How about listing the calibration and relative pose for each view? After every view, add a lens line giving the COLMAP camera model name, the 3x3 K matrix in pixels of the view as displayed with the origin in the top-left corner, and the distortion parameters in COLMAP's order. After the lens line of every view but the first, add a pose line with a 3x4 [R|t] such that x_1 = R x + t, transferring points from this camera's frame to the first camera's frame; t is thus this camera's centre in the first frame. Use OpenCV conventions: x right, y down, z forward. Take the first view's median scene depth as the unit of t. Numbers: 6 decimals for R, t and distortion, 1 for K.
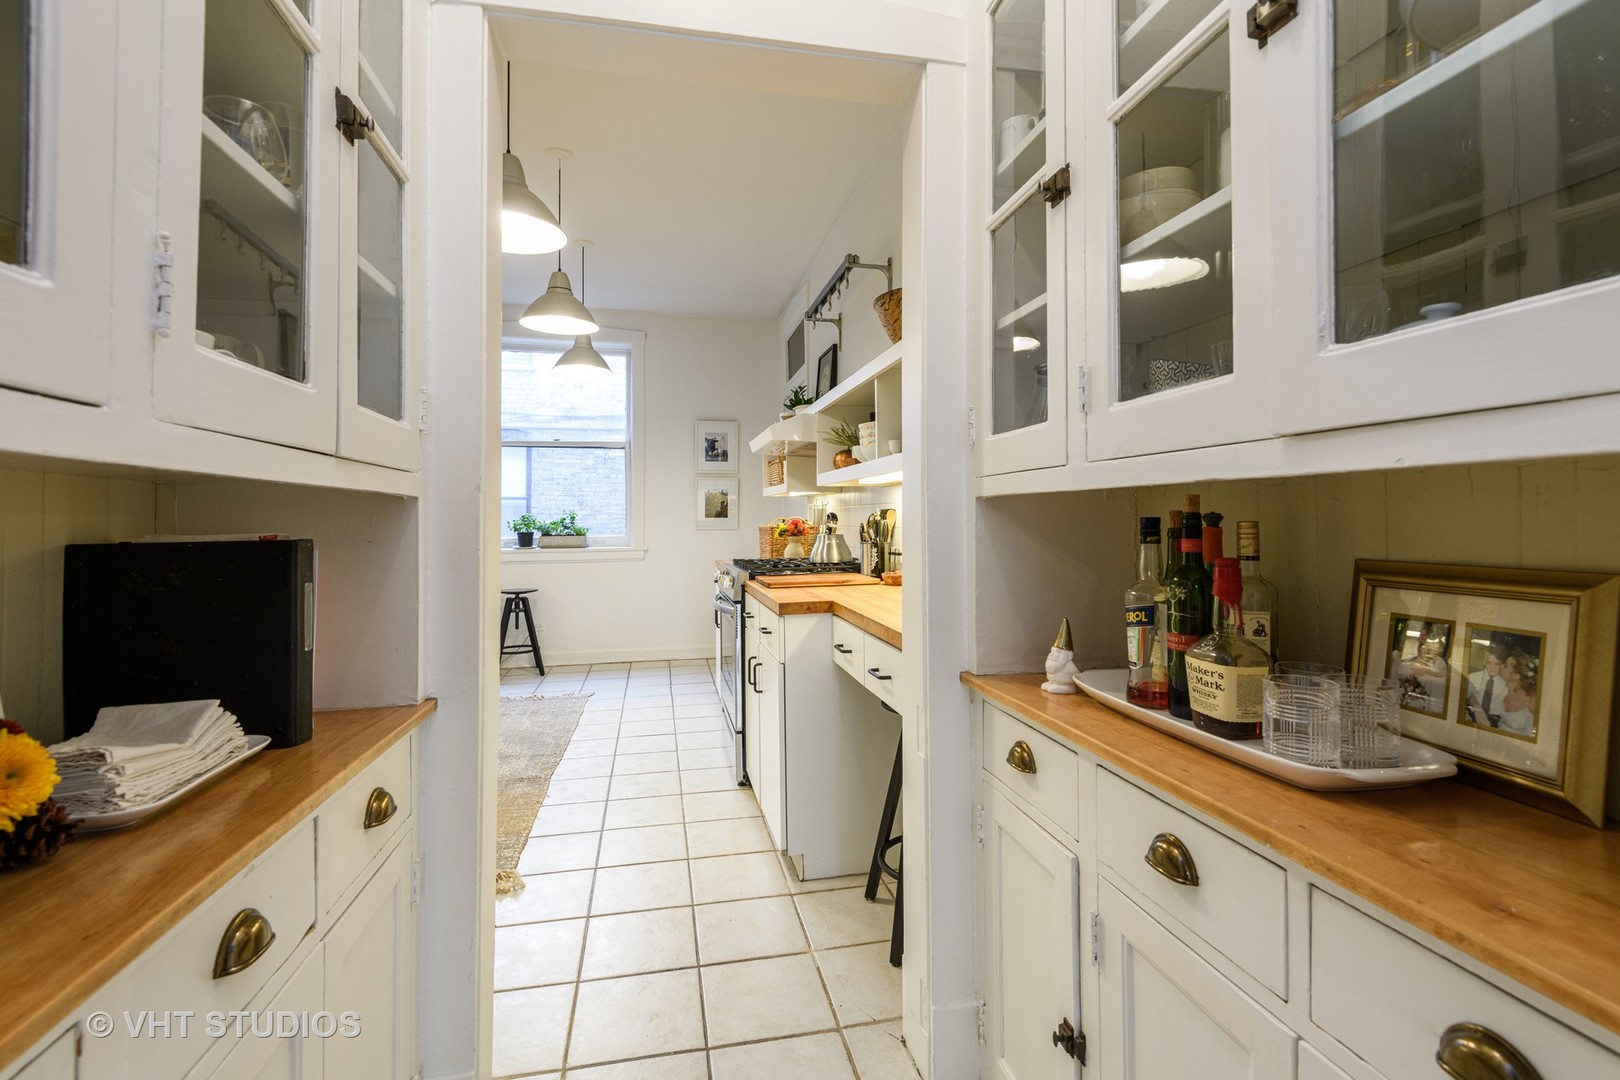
lens RADIAL K [[740.1, 0, 820.7], [0, 740.1, 508.3], [0, 0, 1]] dist [-0.000886, -0.000336]
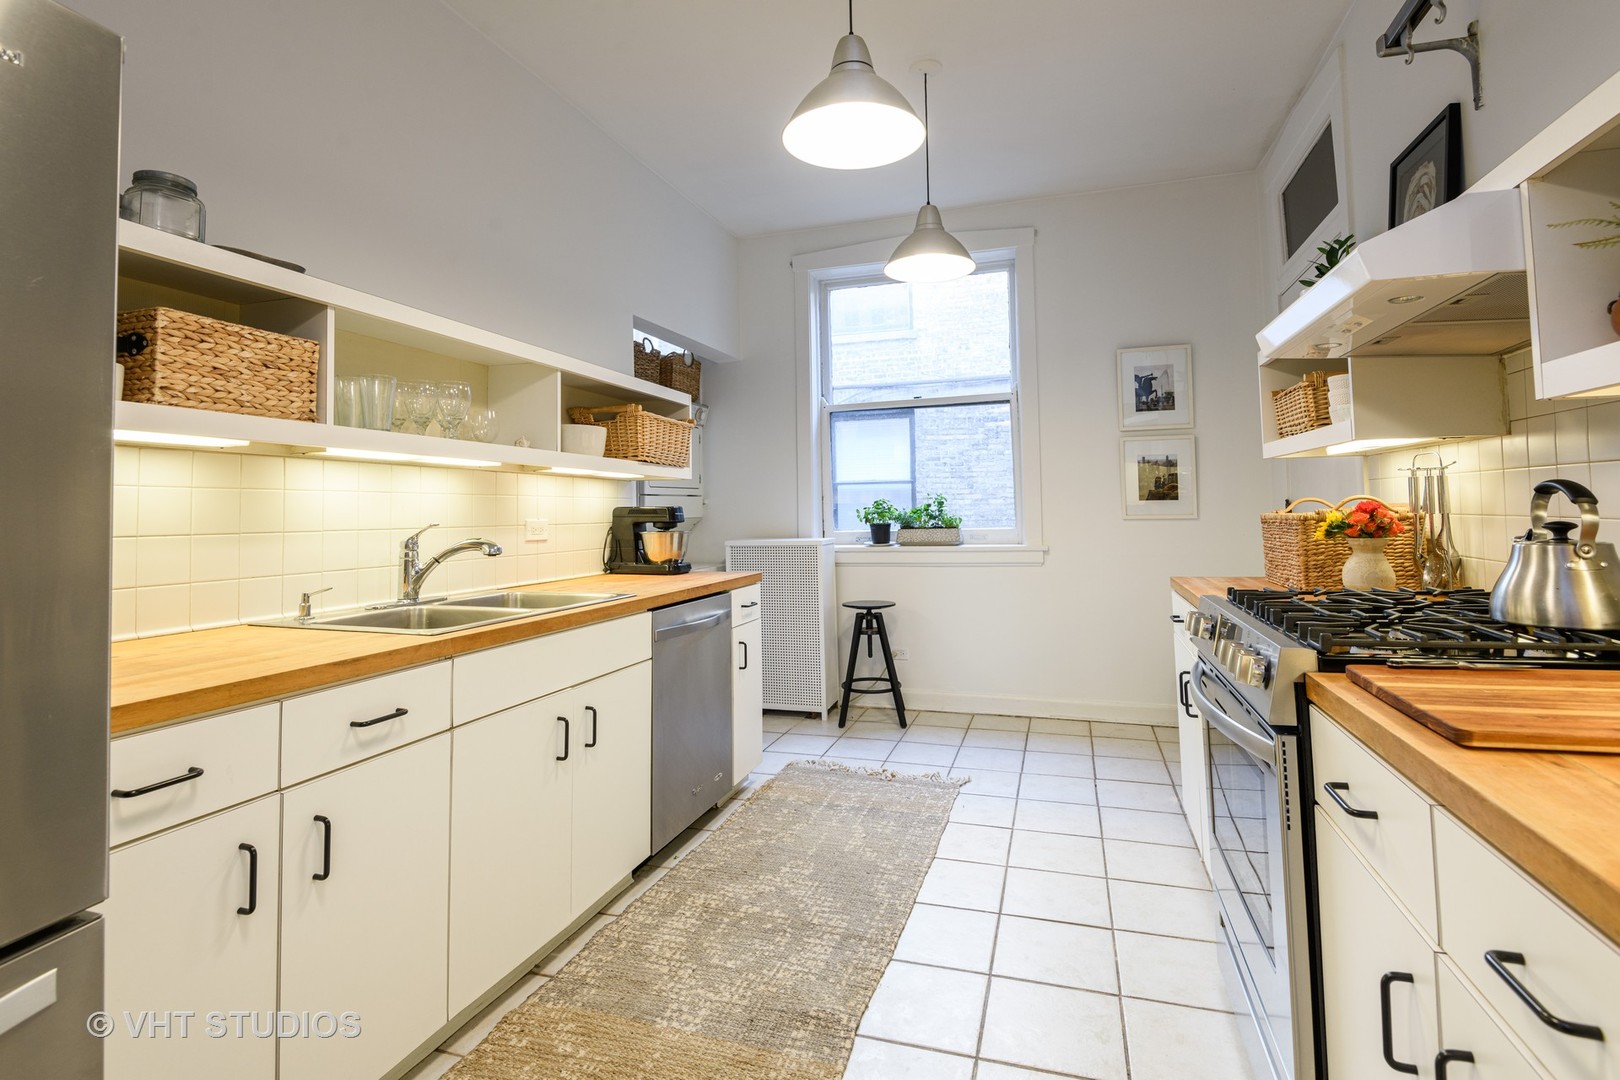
lens RADIAL K [[789.5, 0, 820.0], [0, 789.5, 457.2], [0, 0, 1]] dist [0.015605, -0.001422]
pose [[0.868479, -0.042069, -0.493938, -0.060822], [0.020266, 0.998573, -0.049416, 0.003924], [0.495312, 0.032907, 0.868092, 0.292824]]
